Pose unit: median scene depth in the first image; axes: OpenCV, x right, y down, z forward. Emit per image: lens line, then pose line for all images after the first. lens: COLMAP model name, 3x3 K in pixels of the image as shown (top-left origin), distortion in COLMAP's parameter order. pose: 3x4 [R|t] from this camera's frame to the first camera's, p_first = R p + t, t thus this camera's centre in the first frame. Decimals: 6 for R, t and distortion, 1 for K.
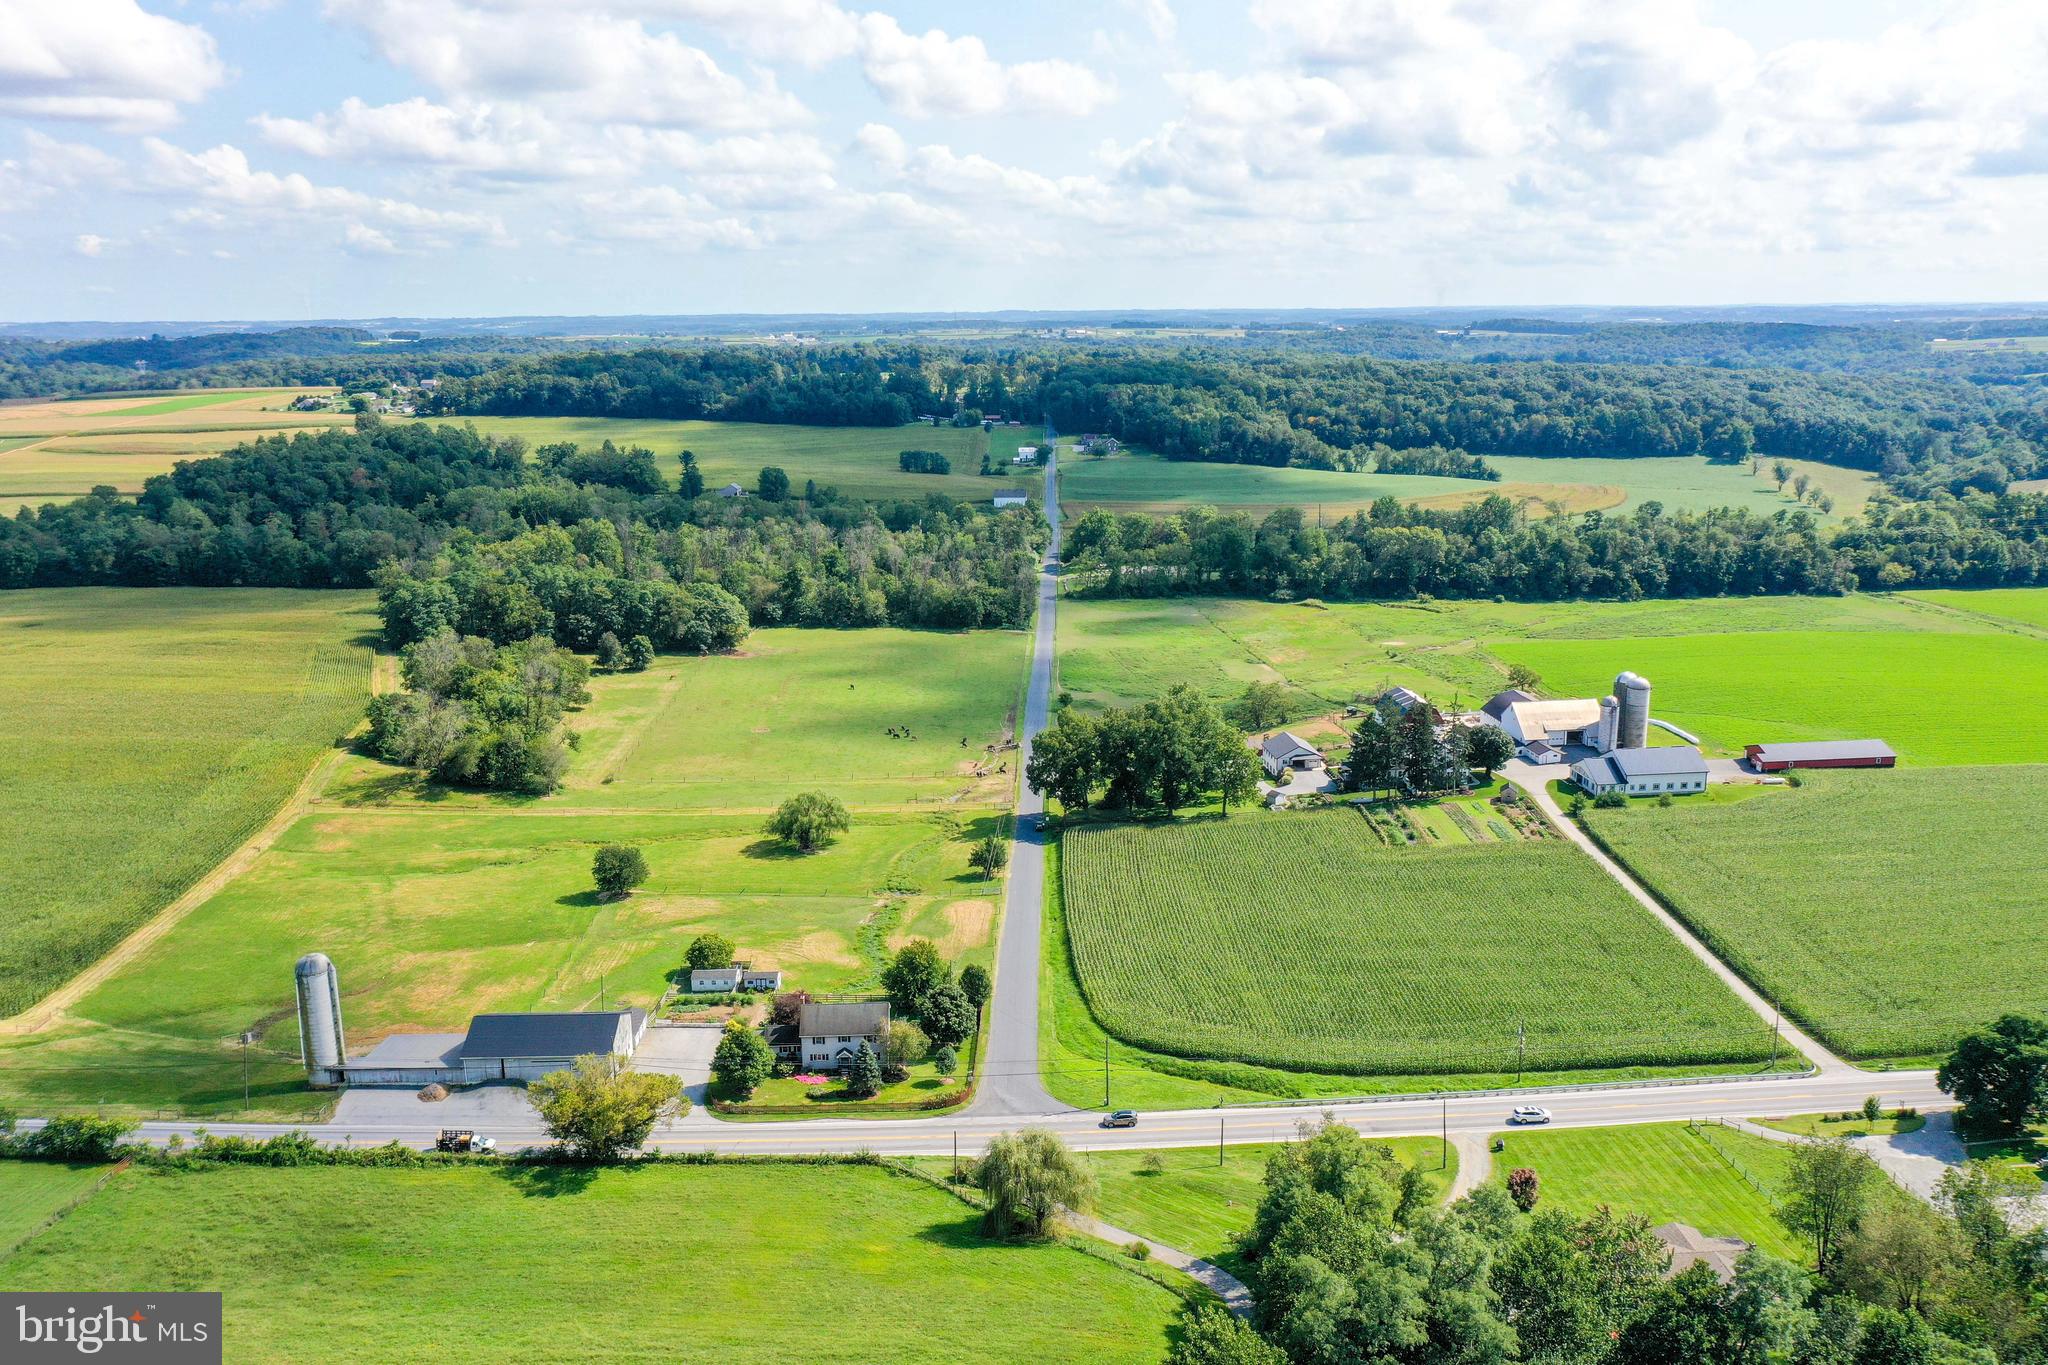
lens RADIAL K [[1594.5, 0, 1032.3], [0, 1594.5, 676.0], [0, 0, 1]] dist [-0.007748, 0.000702]
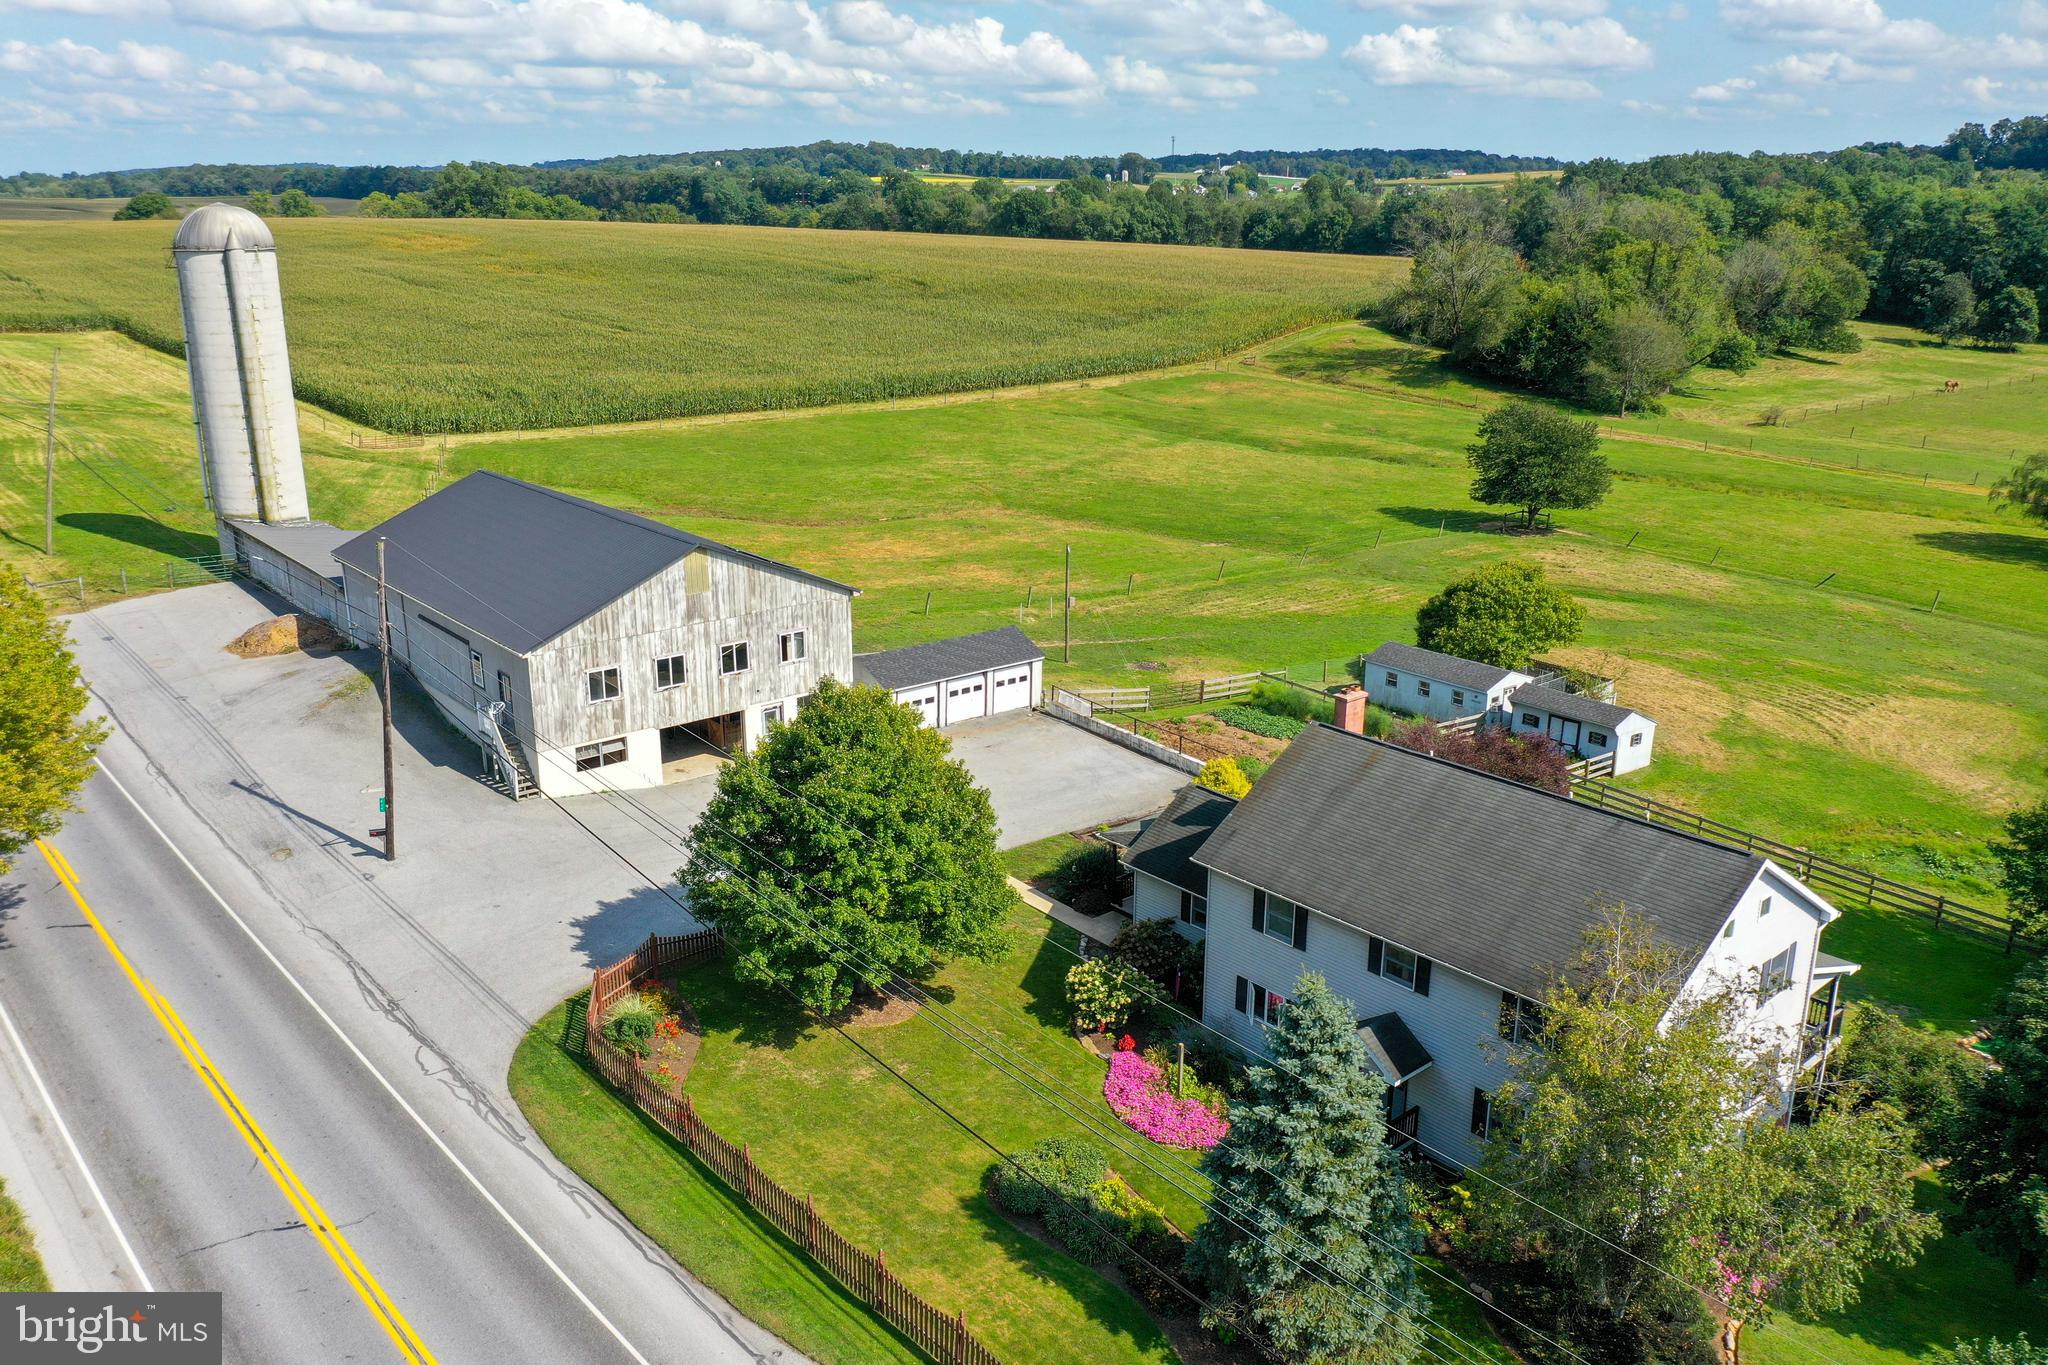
lens RADIAL K [[1601.8, 0, 1030.8], [0, 1601.8, 685.6], [0, 0, 1]] dist [-0.005922, -0.002798]
pose [[0.619330, 0.240923, -0.747252, -0.010970], [-0.180732, 0.969943, 0.162929, 0.078846], [0.764046, 0.034146, 0.644258, 0.378707]]
